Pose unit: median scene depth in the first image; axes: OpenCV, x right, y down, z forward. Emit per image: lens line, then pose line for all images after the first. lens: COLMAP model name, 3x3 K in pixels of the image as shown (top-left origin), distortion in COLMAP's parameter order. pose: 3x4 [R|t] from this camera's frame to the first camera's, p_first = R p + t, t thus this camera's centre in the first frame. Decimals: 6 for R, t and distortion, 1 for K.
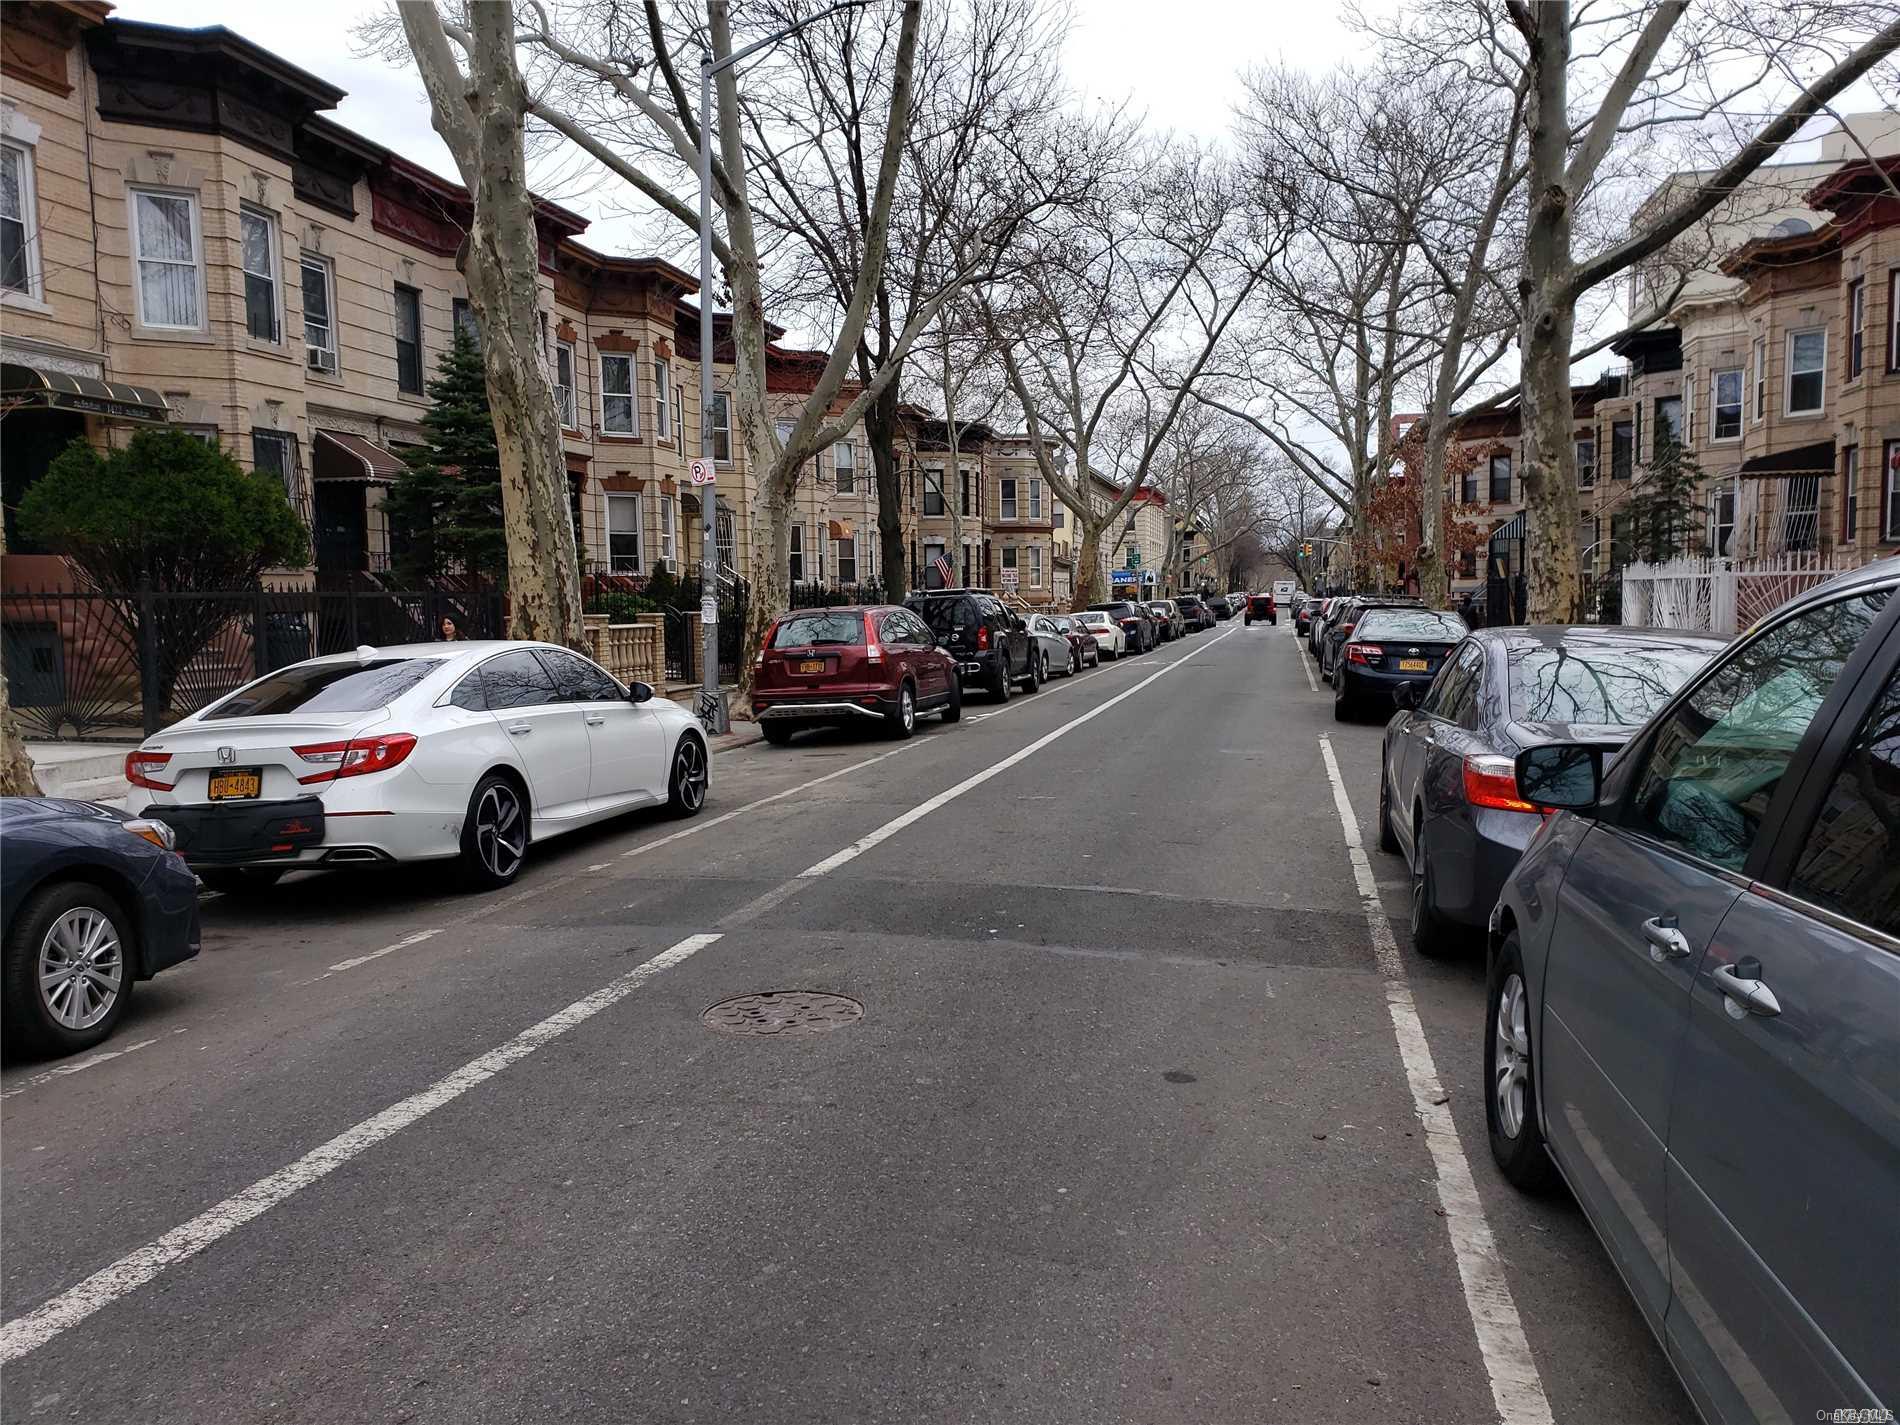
lens RADIAL K [[1488.7, 0, 941.2], [0, 1488.7, 727.2], [0, 0, 1]] dist [0.050611, -0.032926]
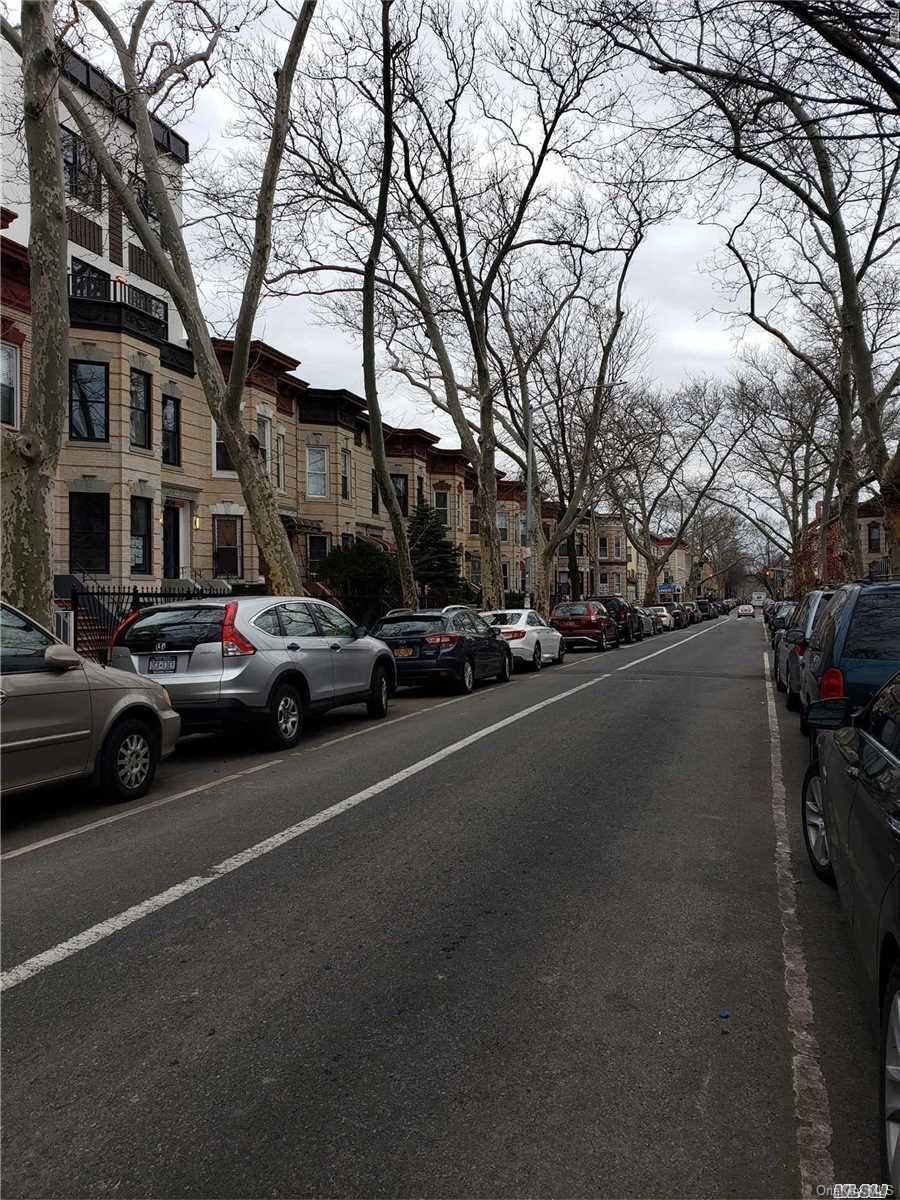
lens RADIAL K [[940.2, 0, 448.2], [0, 940.2, 571.4], [0, 0, 1]] dist [0.050611, -0.032926]
pose [[0.995412, 0.007035, -0.095427, -0.057204], [-0.018084, 0.993151, -0.115429, 0.026447], [0.093961, 0.116625, 0.988721, -0.291810]]
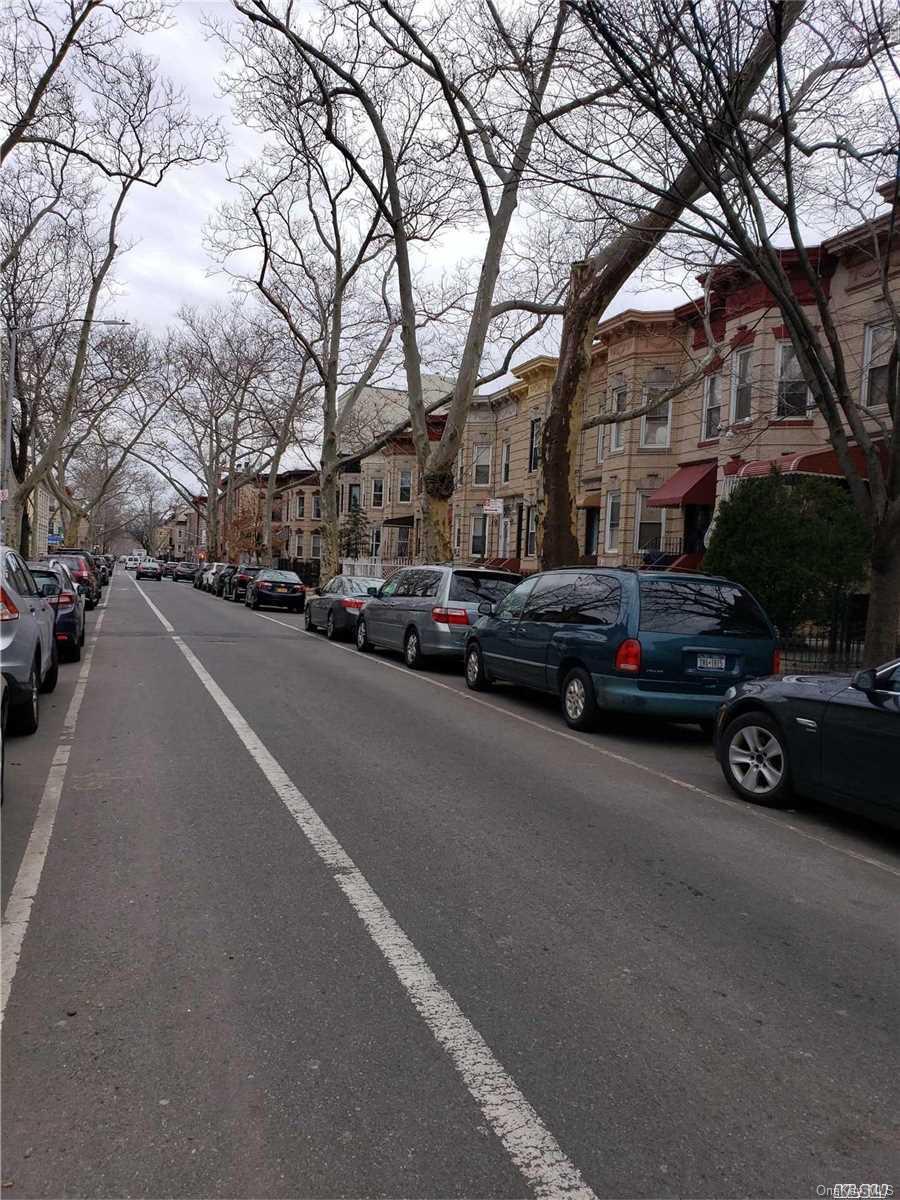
lens RADIAL K [[940.2, 0, 451.4], [0, 940.2, 594.6], [0, 0, 1]] dist [0.050611, -0.032926]
pose [[0.842251, 0.042422, 0.537414, -0.152249], [-0.014767, 0.998340, -0.055663, 0.025070], [-0.538883, 0.038946, 0.841480, -0.271823]]
